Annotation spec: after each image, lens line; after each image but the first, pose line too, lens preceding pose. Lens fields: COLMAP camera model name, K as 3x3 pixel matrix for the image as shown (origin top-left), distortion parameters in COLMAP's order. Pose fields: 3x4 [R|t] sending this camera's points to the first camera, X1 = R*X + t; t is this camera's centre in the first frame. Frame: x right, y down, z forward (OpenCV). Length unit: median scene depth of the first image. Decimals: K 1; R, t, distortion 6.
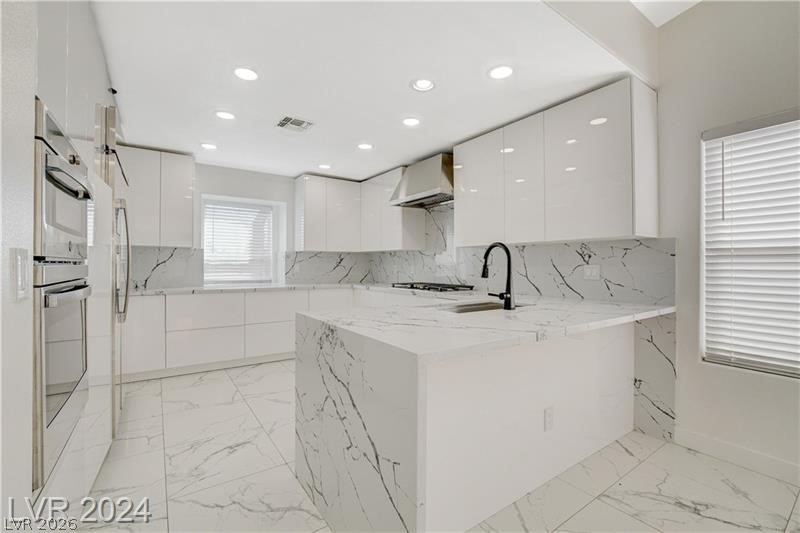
lens RADIAL K [[349.5, 0, 398.9], [0, 349.5, 266.4], [0, 0, 1]] dist [-0.023915, 0.000931]
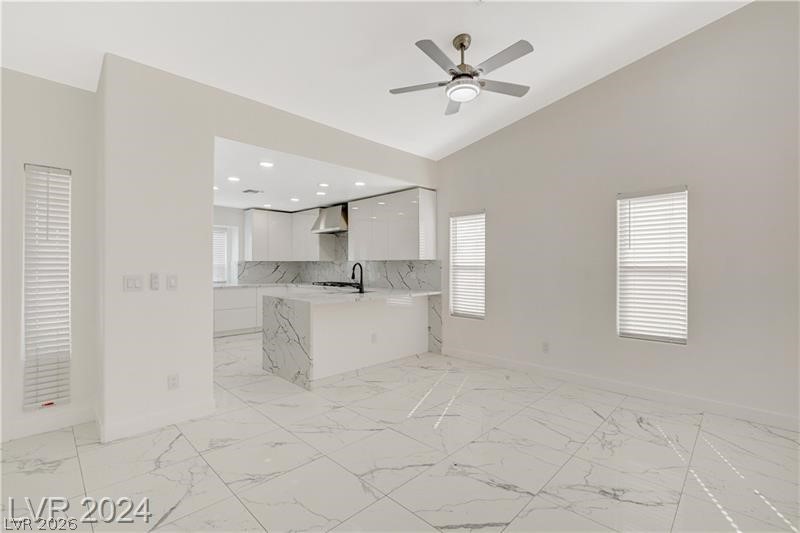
lens RADIAL K [[358.3, 0, 398.1], [0, 358.3, 265.8], [0, 0, 1]] dist [-0.018940, 0.000969]
pose [[0.983409, -0.001448, 0.181396, 0.076402], [0.001600, 0.999998, -0.000694, -0.029066], [-0.181395, 0.000973, 0.983410, -0.754285]]
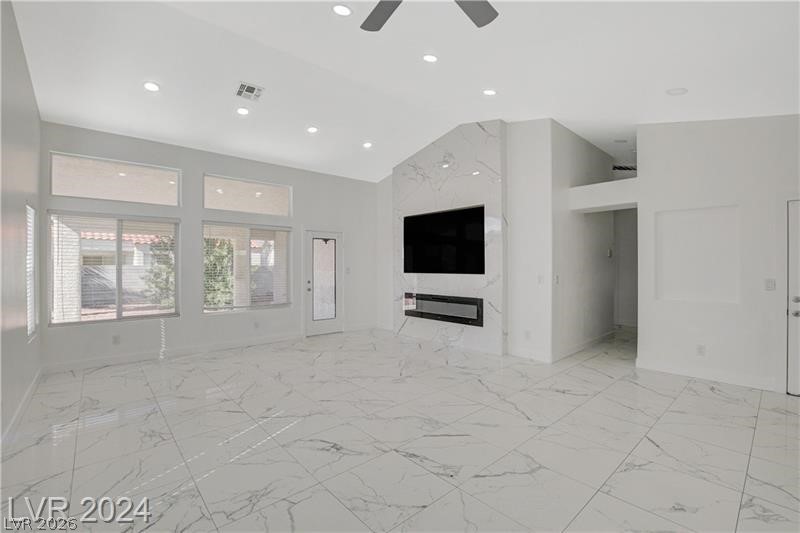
lens RADIAL K [[352.4, 0, 398.9], [0, 352.4, 266.7], [0, 0, 1]] dist [-0.034845, 0.005716]
pose [[-0.993854, -0.002801, -0.110661, 0.456548], [-0.003533, 0.999973, 0.006424, -0.047837], [0.110640, 0.006775, -0.993837, 0.458896]]
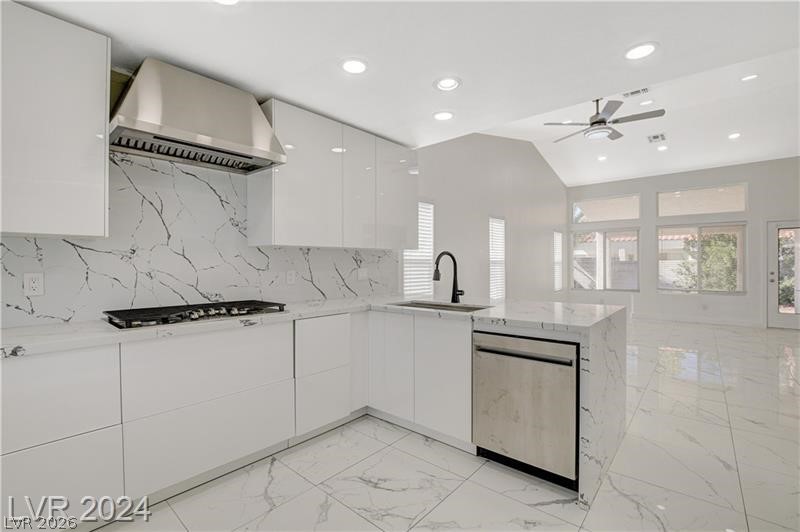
lens RADIAL K [[356.3, 0, 398.3], [0, 356.3, 264.8], [0, 0, 1]] dist [-0.037201, 0.006721]
pose [[-0.239020, -0.002245, 0.971012, -0.558968], [0.006004, 0.999975, 0.003790, -0.016383], [-0.970996, 0.006736, -0.239001, 0.898152]]
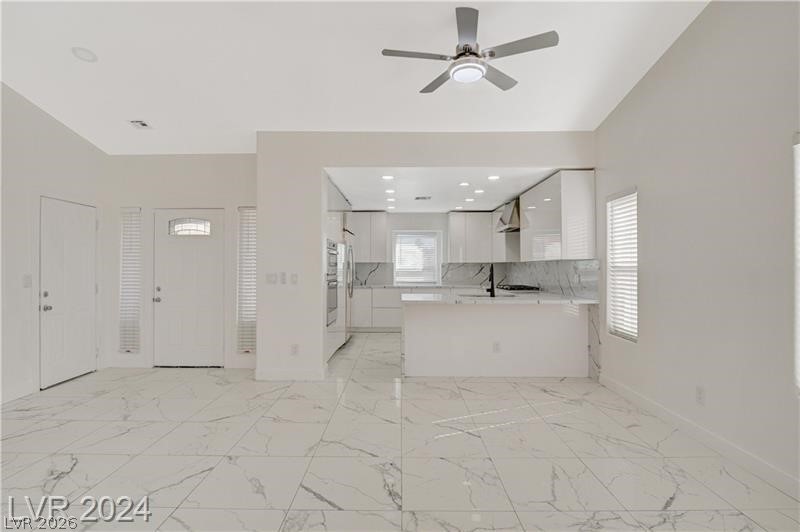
lens RADIAL K [[409.0, 0, 398.8], [0, 409.0, 264.5], [0, 0, 1]] dist [-0.022582, 0.000721]
pose [[0.815290, -0.007028, -0.579010, 0.732478], [0.001381, 0.999947, -0.010193, -0.024804], [0.579051, 0.007511, 0.815257, -0.737305]]
